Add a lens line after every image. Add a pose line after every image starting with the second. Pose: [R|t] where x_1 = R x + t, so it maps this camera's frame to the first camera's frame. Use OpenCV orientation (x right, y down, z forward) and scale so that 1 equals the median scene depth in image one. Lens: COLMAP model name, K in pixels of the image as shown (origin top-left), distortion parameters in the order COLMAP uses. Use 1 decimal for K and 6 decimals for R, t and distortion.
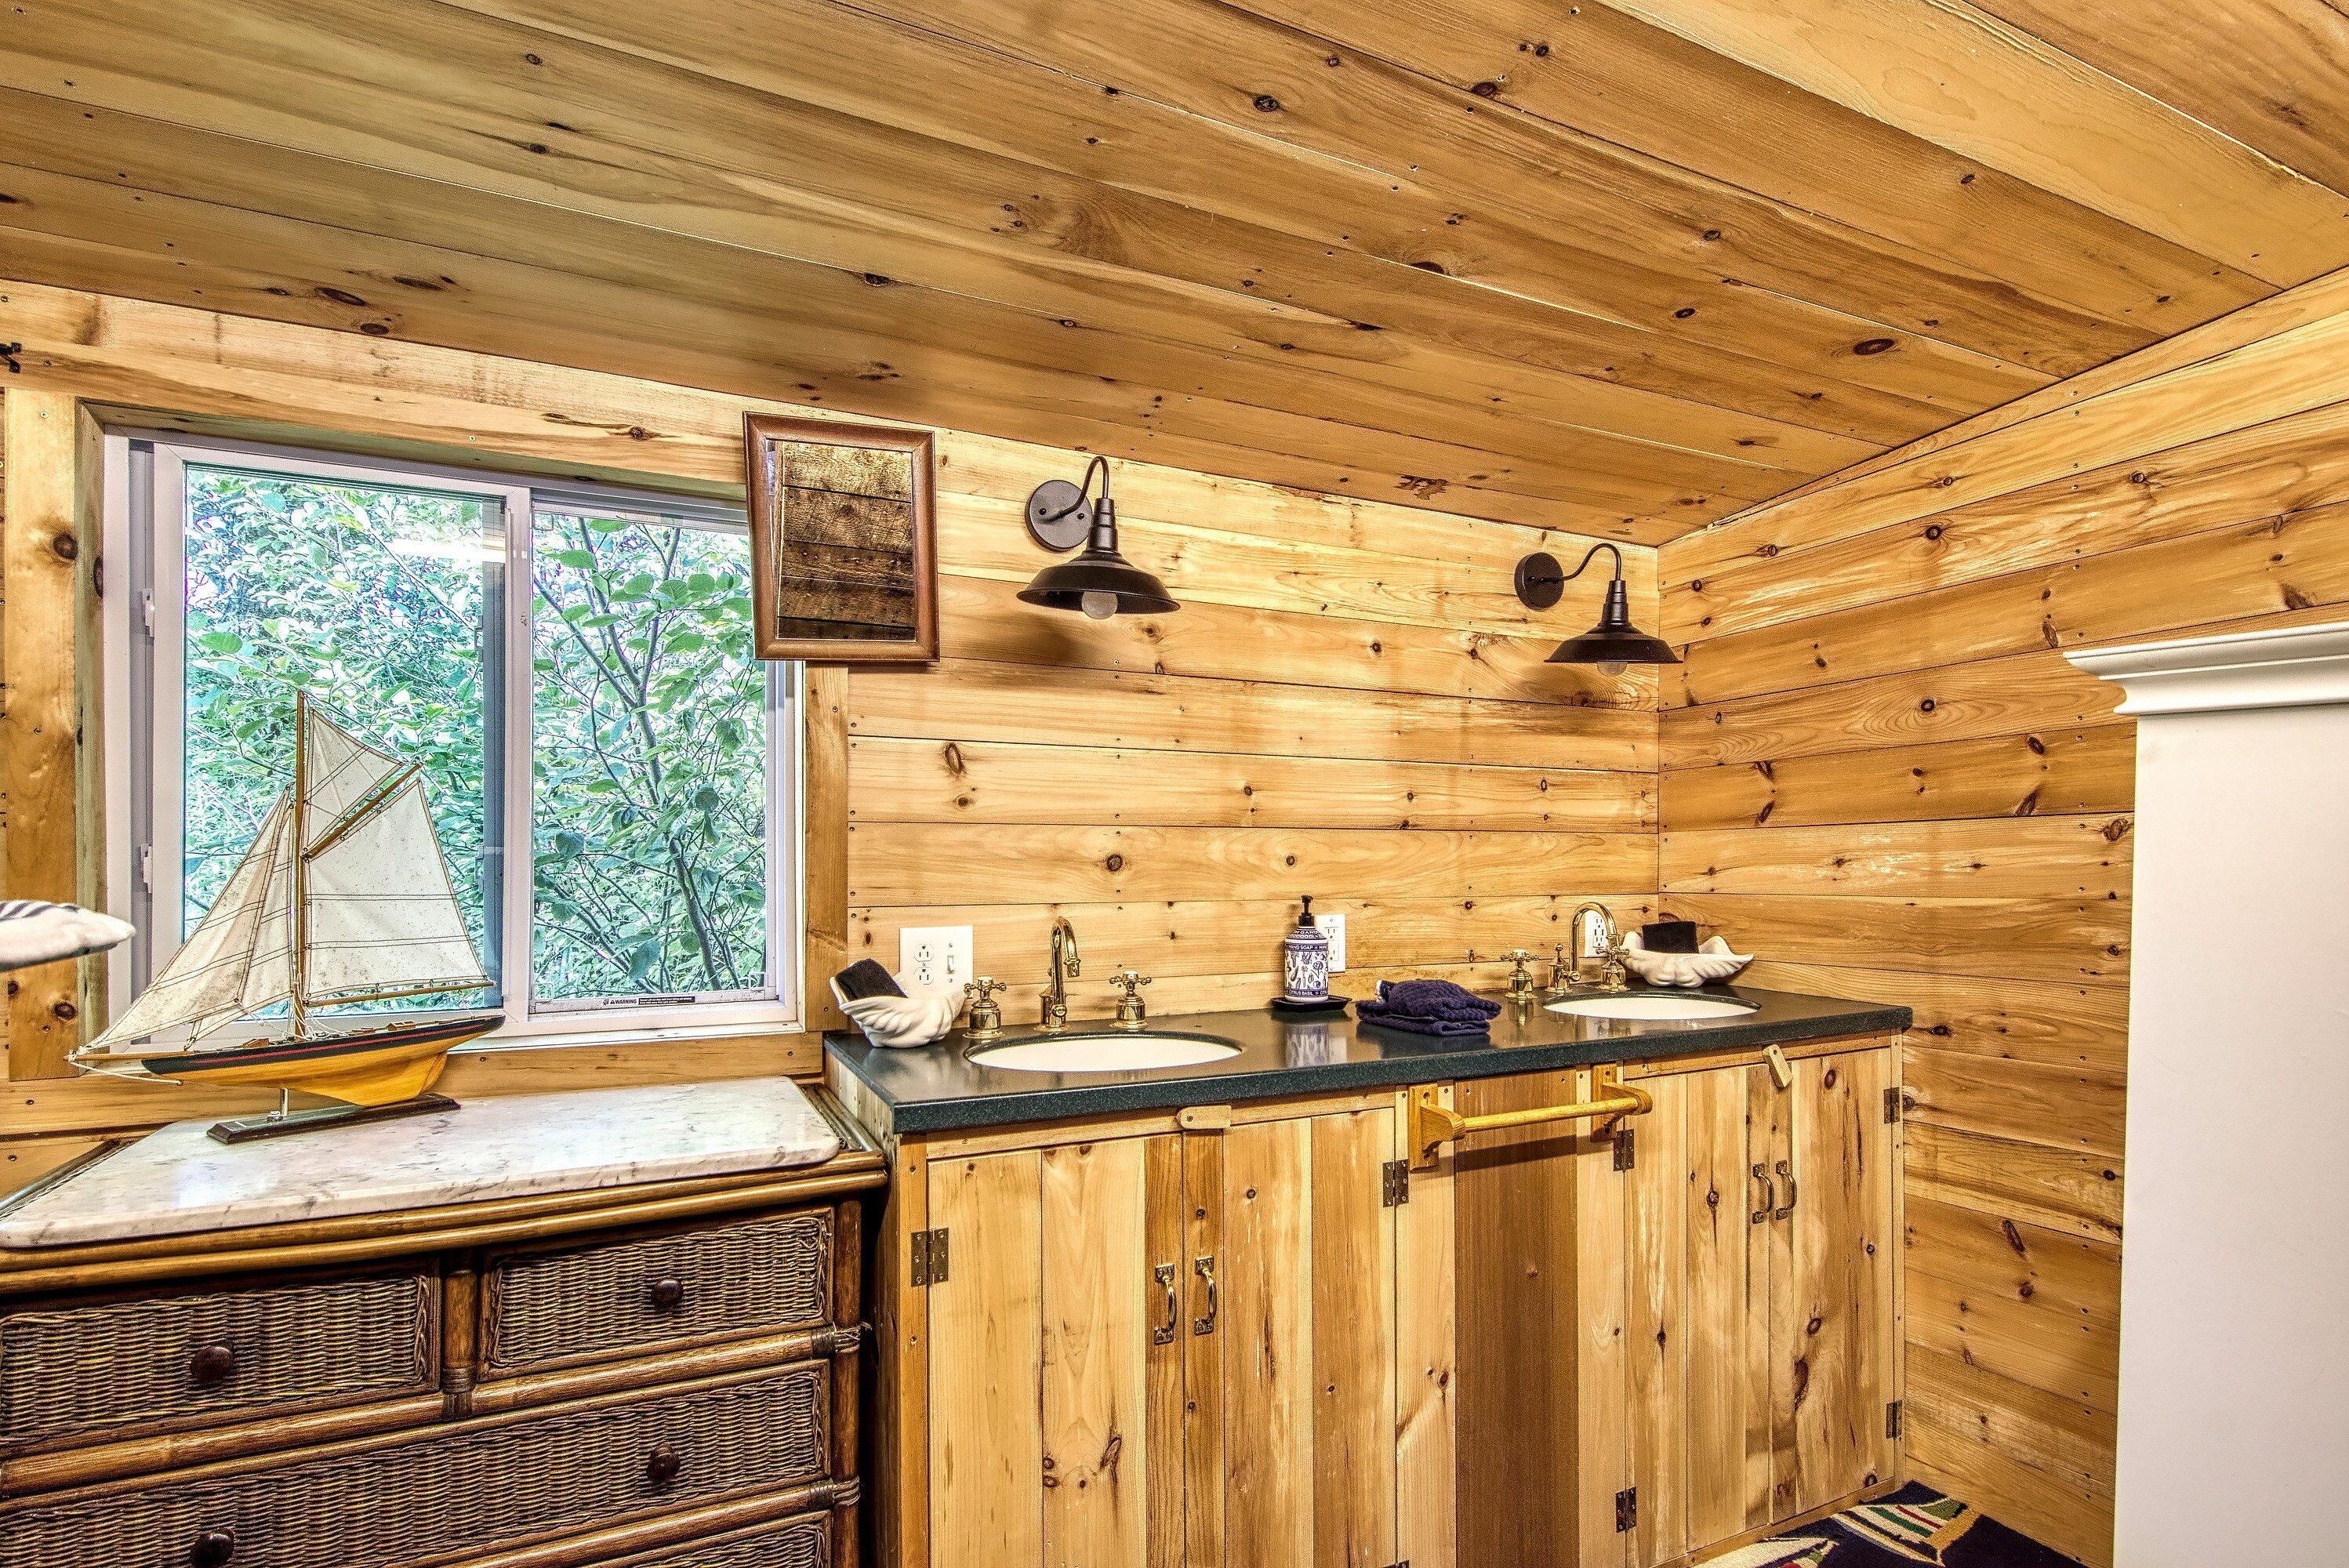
lens RADIAL K [[1145.6, 0, 1170.1], [0, 1145.6, 821.2], [0, 0, 1]] dist [0.028511, -0.000354]
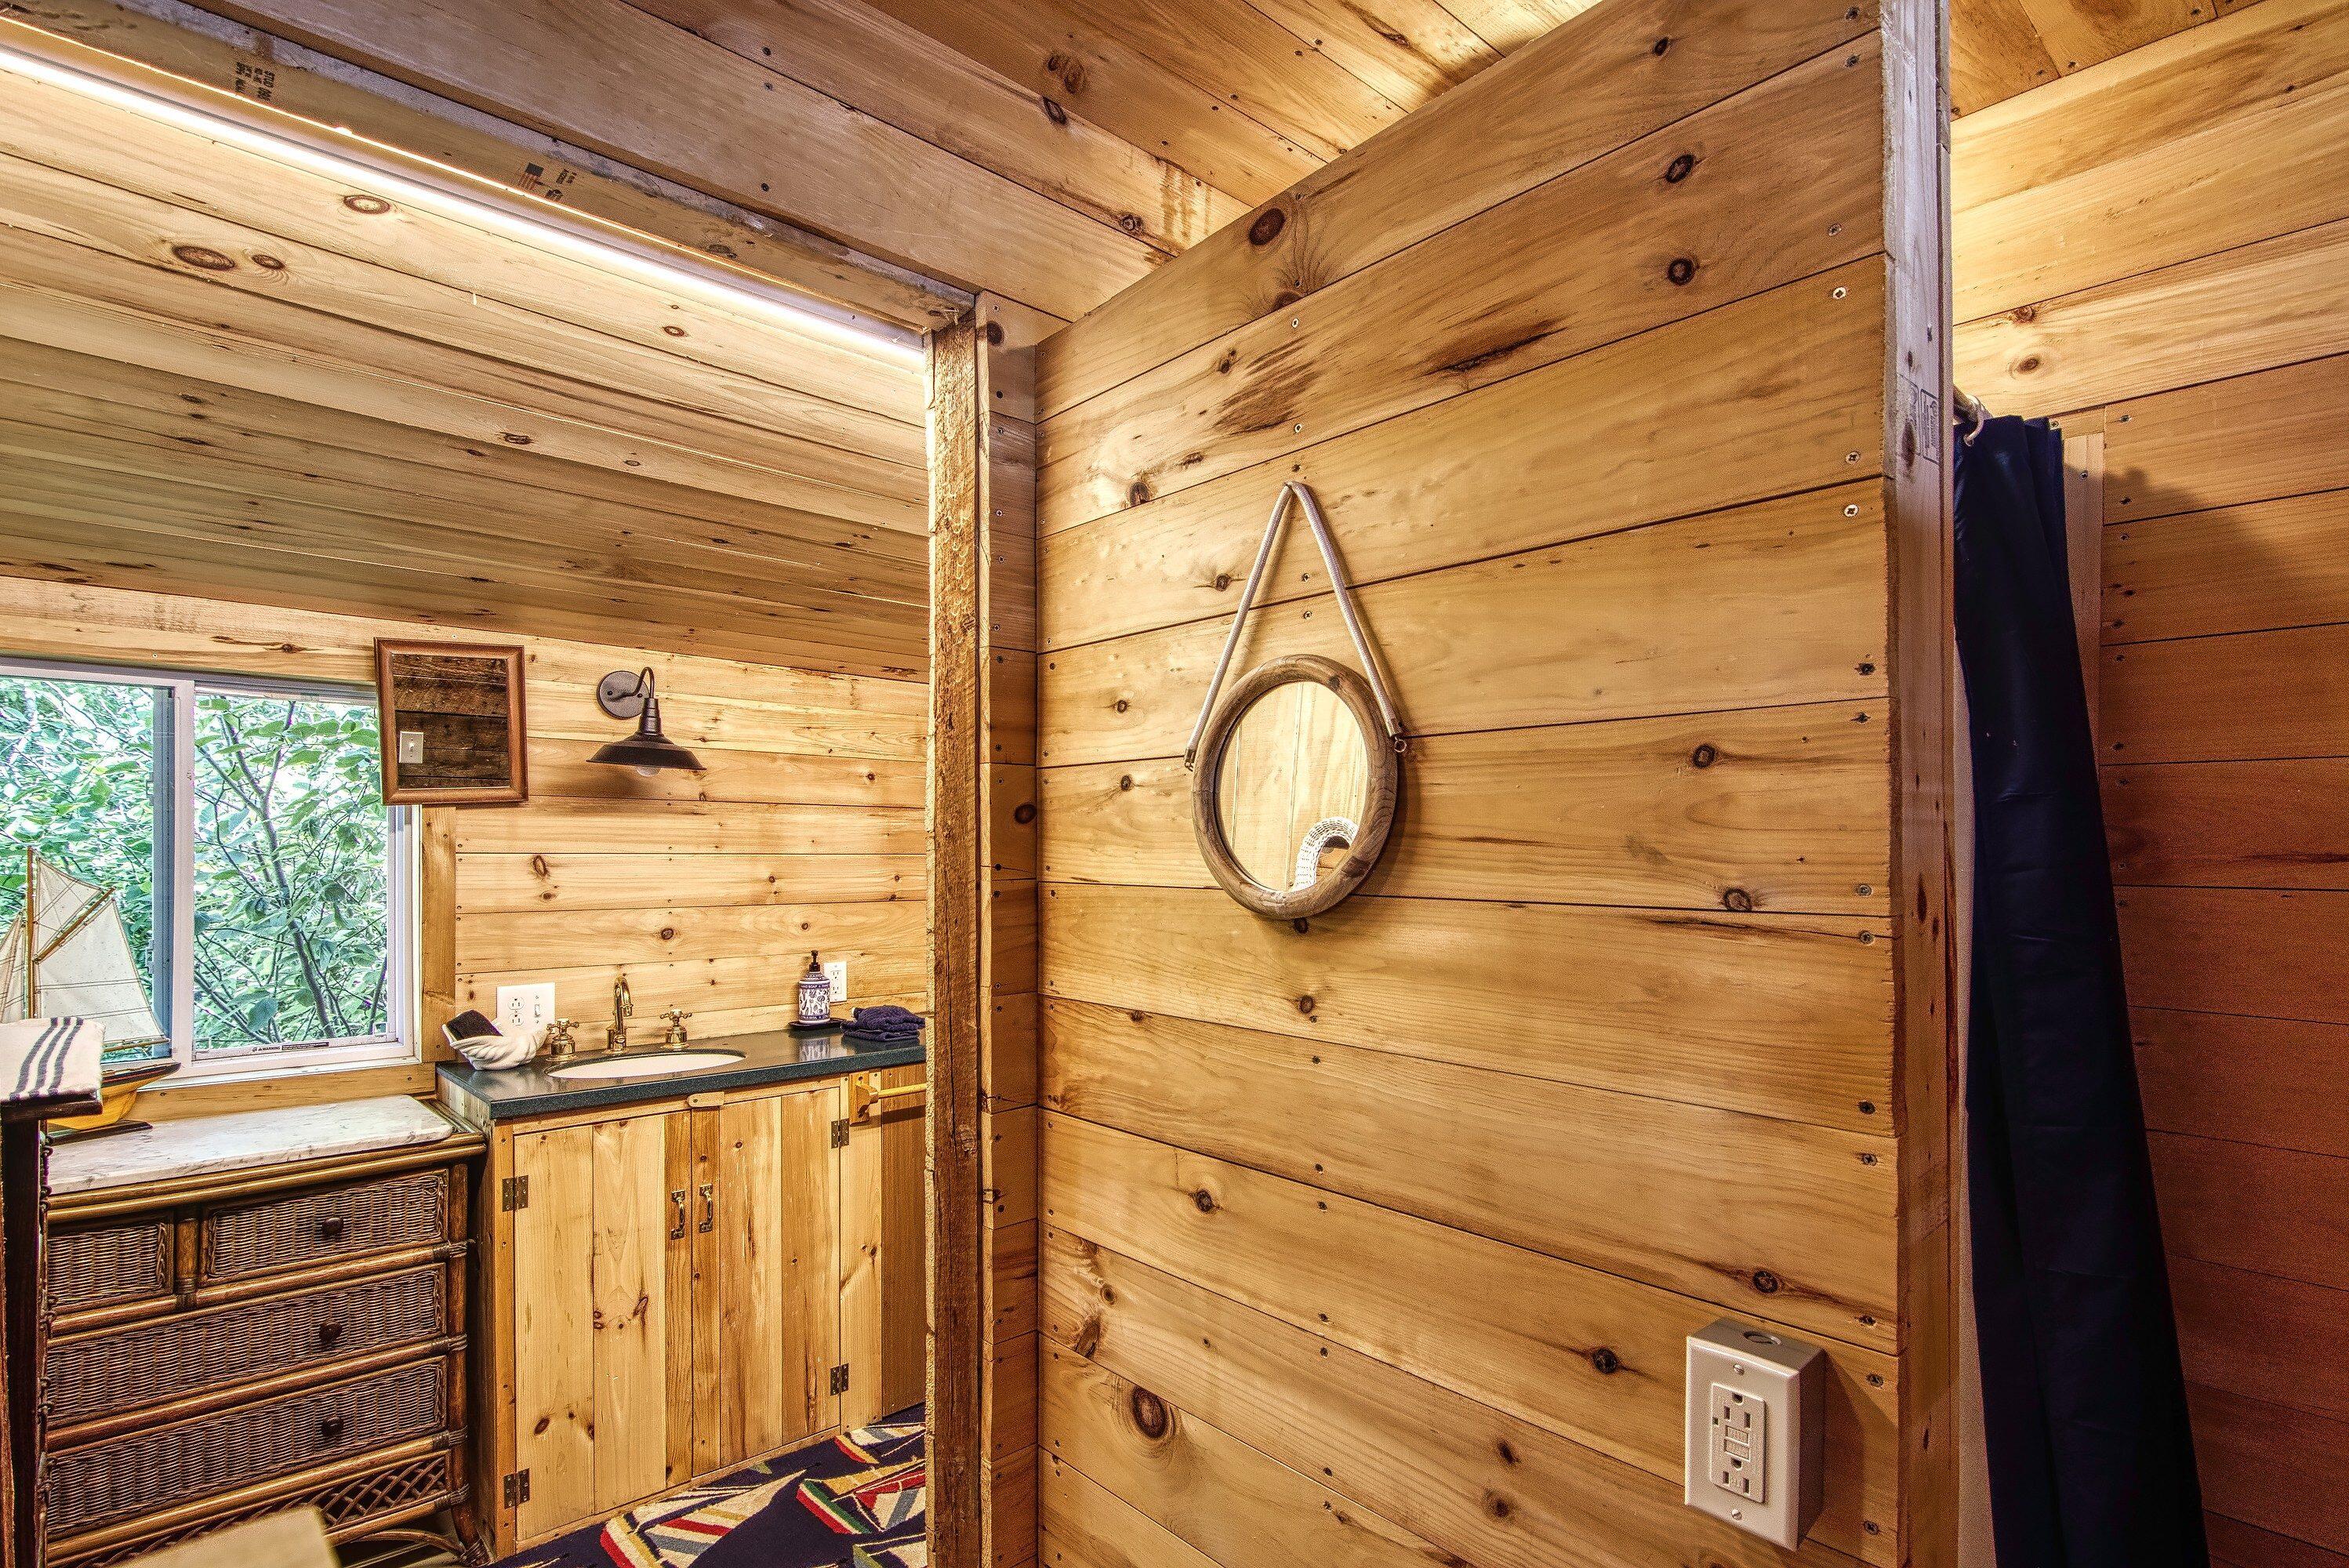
lens RADIAL K [[1149.1, 0, 1172.0], [0, 1149.1, 832.4], [0, 0, 1]] dist [0.026193, -0.011861]
pose [[0.957968, 0.001031, 0.286872, 0.175125], [-0.001593, 0.999997, 0.001725, -0.116106], [-0.286869, -0.002109, 0.957967, -0.698277]]
